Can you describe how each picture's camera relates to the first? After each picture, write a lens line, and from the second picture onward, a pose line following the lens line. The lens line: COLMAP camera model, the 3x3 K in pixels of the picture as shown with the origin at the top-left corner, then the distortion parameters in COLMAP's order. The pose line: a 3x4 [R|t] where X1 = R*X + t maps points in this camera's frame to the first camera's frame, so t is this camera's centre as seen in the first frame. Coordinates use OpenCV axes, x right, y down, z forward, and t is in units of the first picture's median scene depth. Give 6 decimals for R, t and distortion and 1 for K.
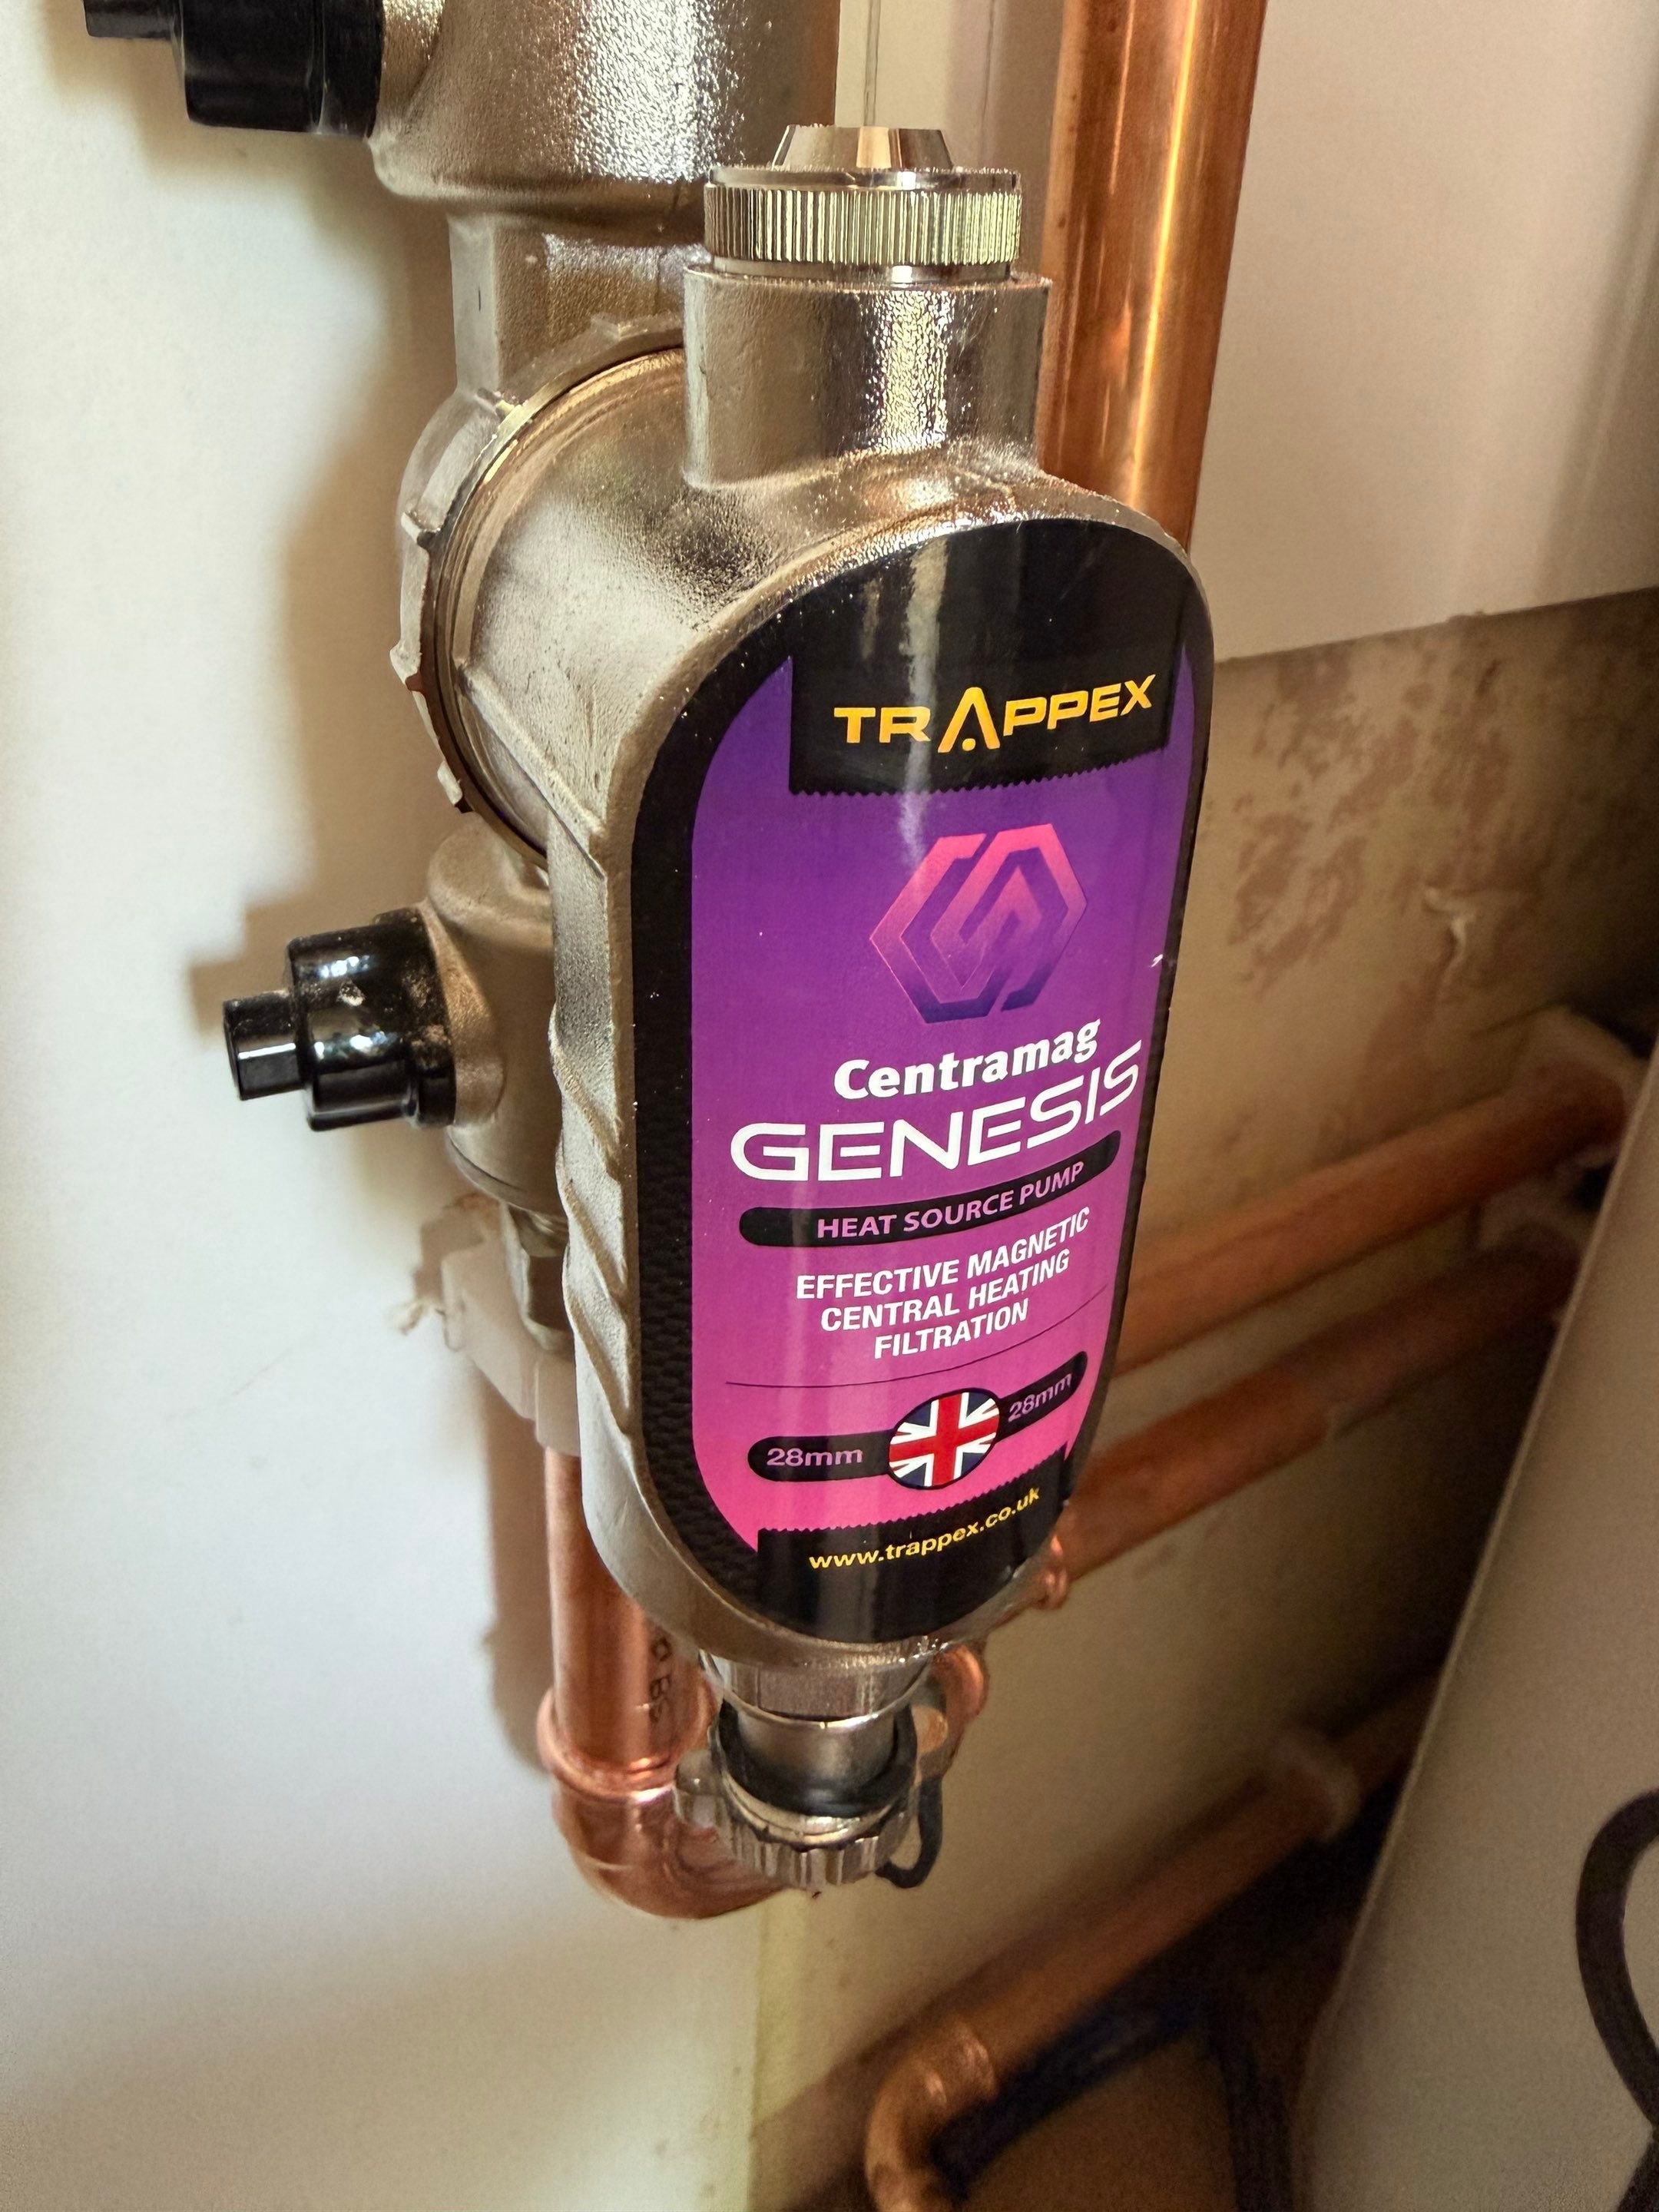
lens RADIAL K [[1571.3, 0, 827.2], [0, 1571.3, 1083.2], [0, 0, 1]] dist [0.003170, -0.007564]
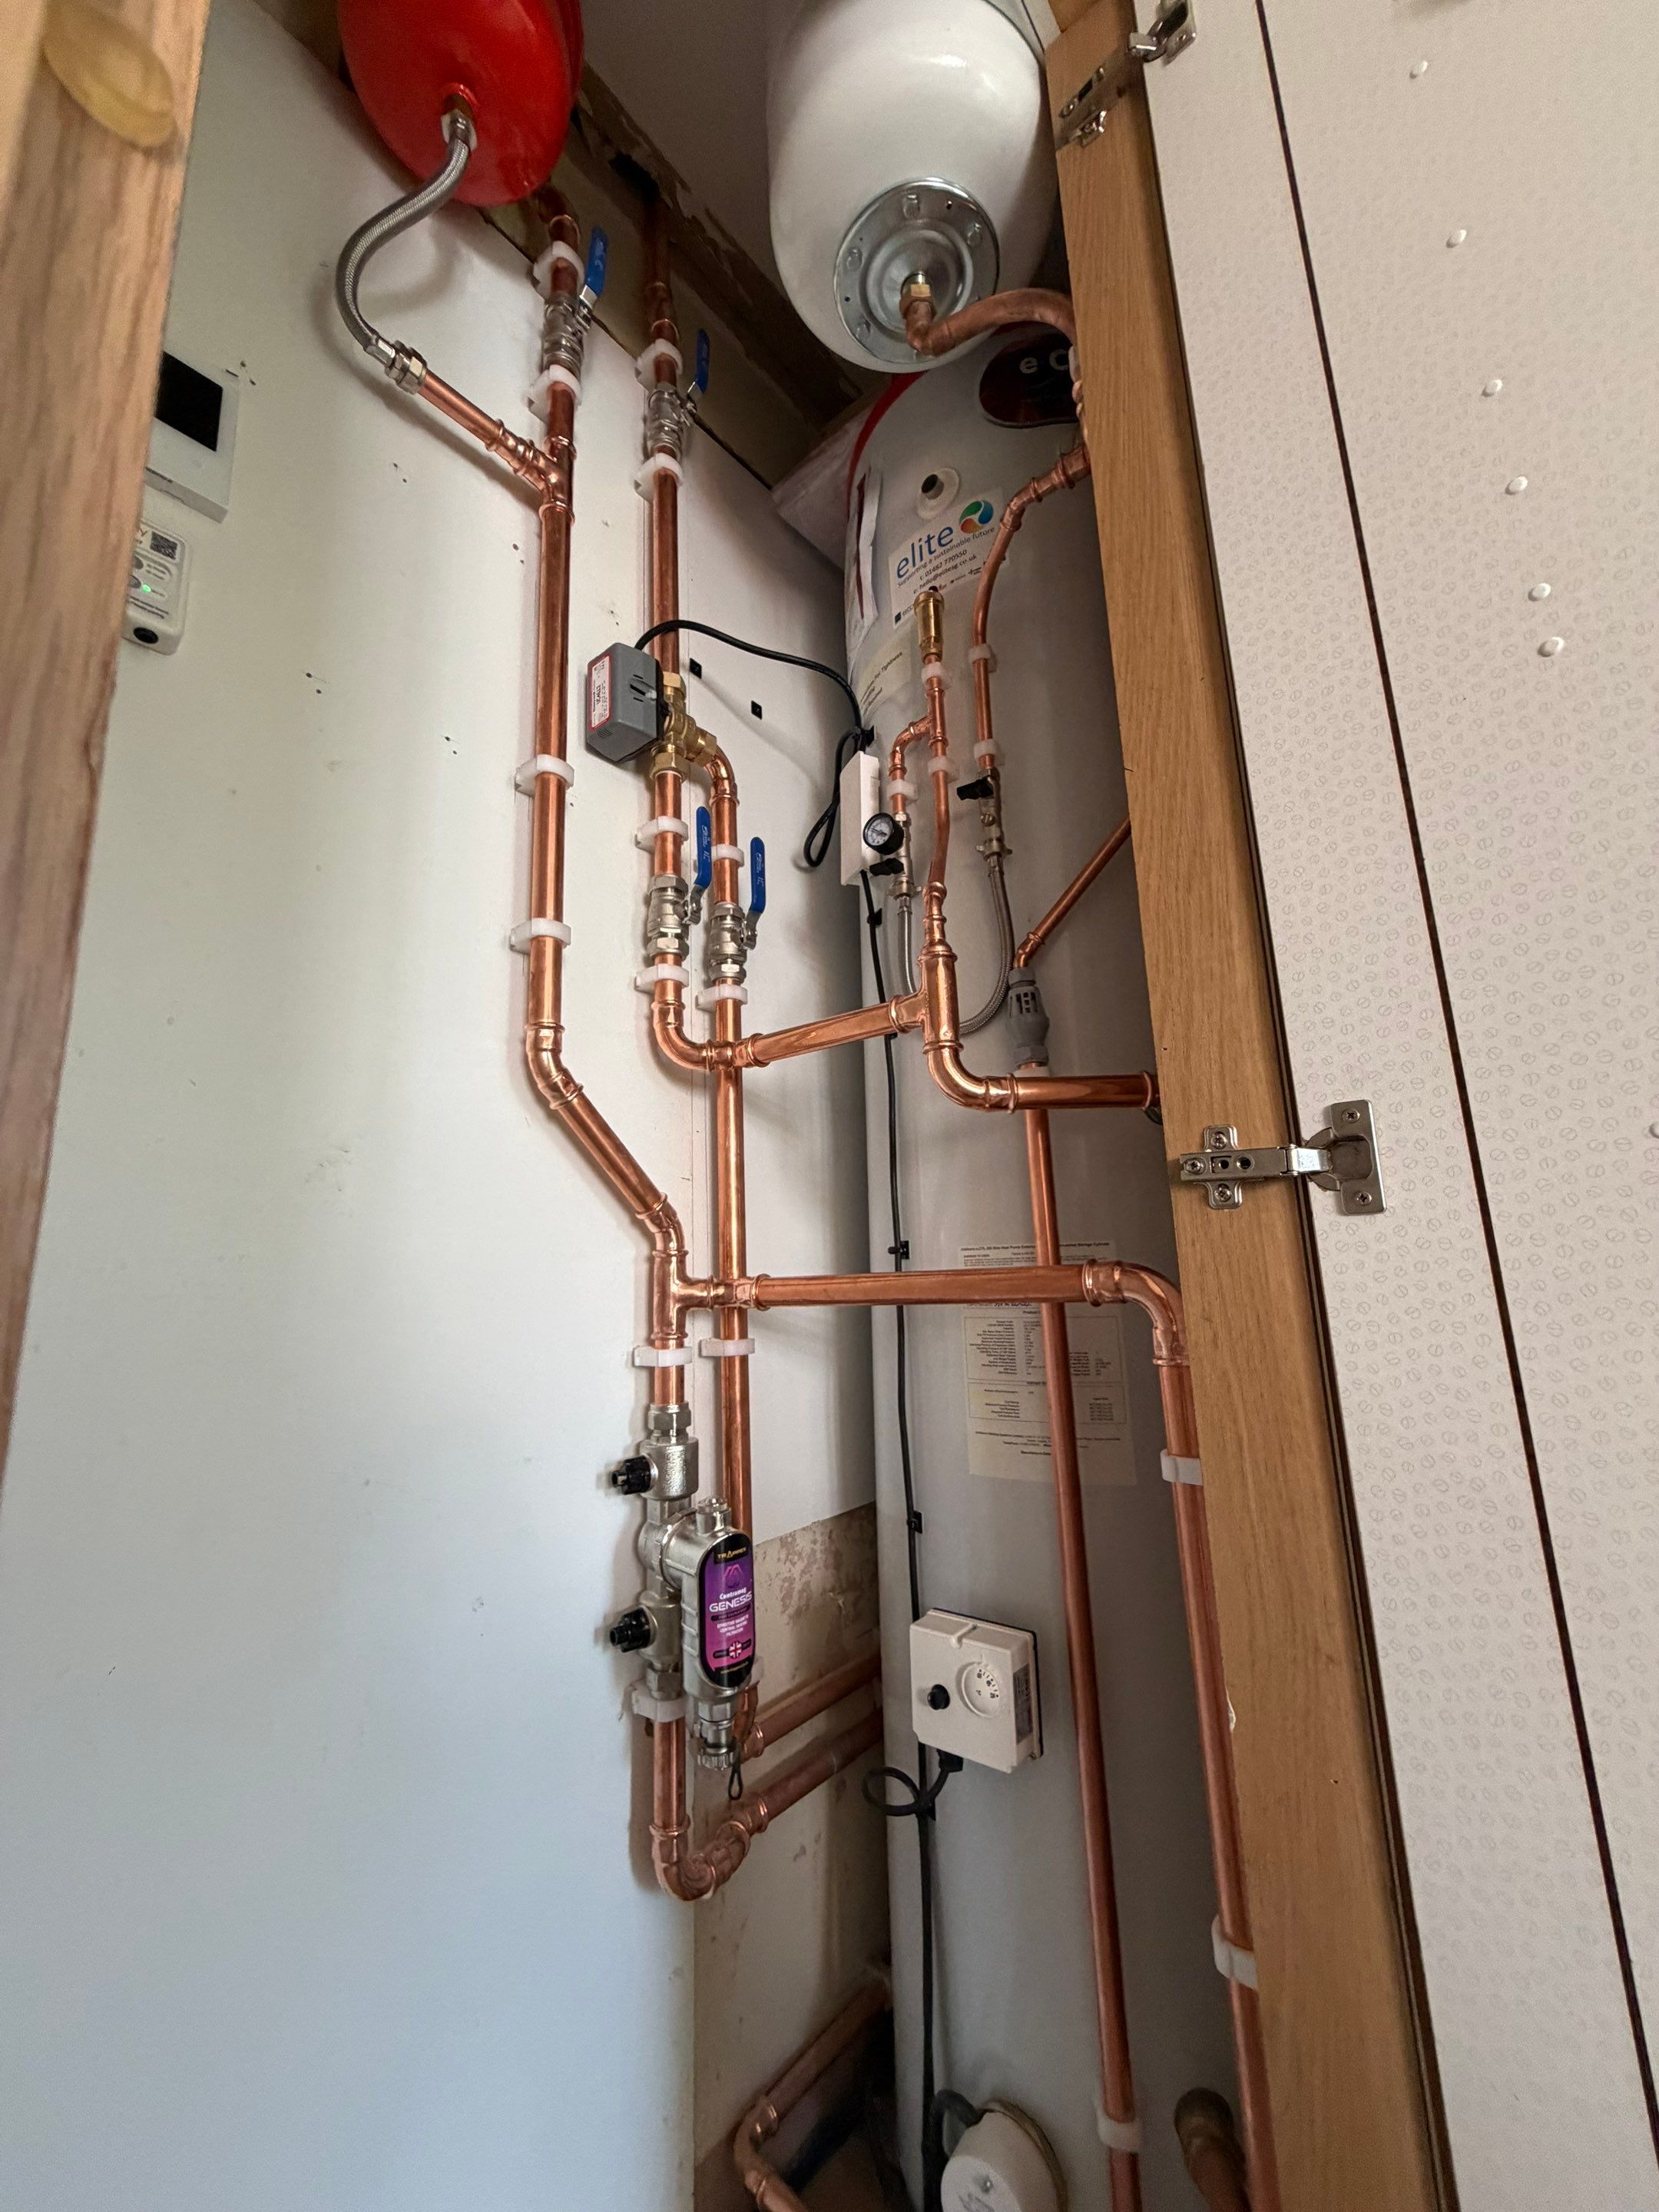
lens RADIAL K [[877.1, 0, 832.9], [0, 877.1, 1087.5], [0, 0, 1]] dist [0.001897, -0.000395]
pose [[0.955613, -0.015249, 0.294229, -0.306422], [0.211037, 0.732292, -0.647466, 0.472645], [-0.205589, 0.680820, 0.703006, -1.787363]]
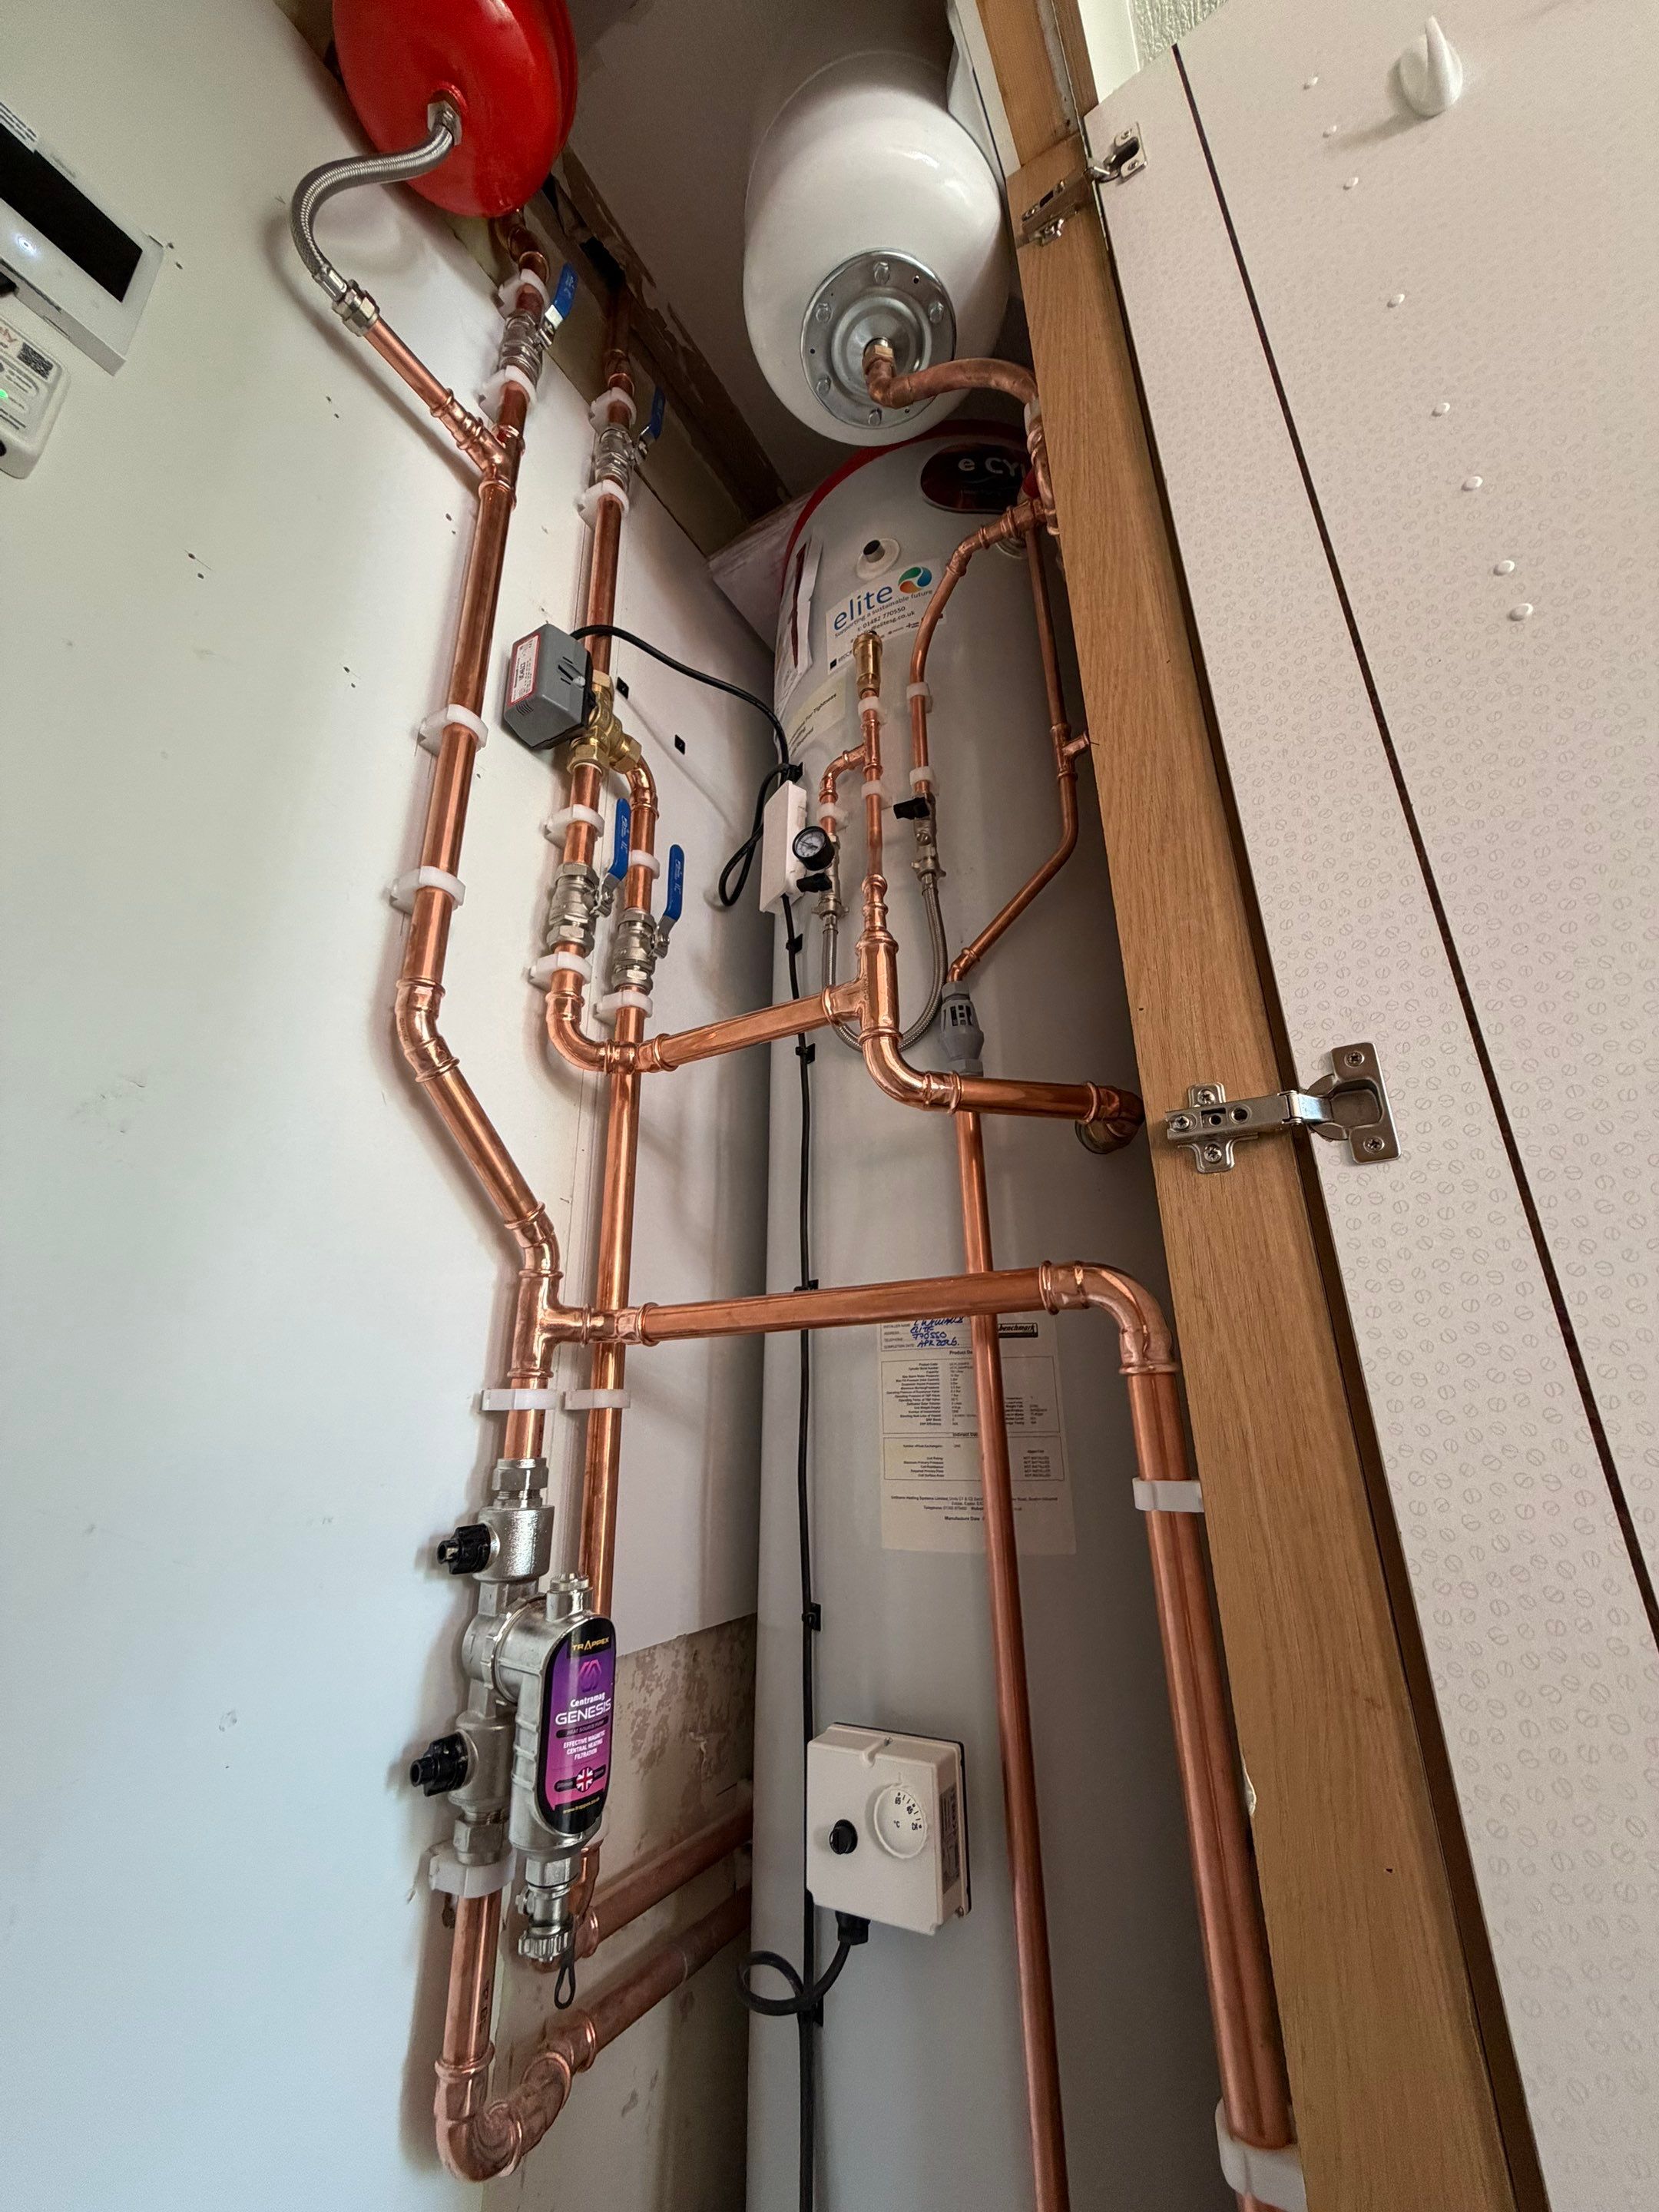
lens RADIAL K [[877.1, 0, 831.3], [0, 877.1, 1088.3], [0, 0, 1]] dist [0.001897, -0.000395]
pose [[0.897374, 0.102813, 0.429127, -0.341012], [0.271777, 0.637373, -0.721036, 0.517853], [-0.347646, 0.763666, 0.544020, -1.381137]]
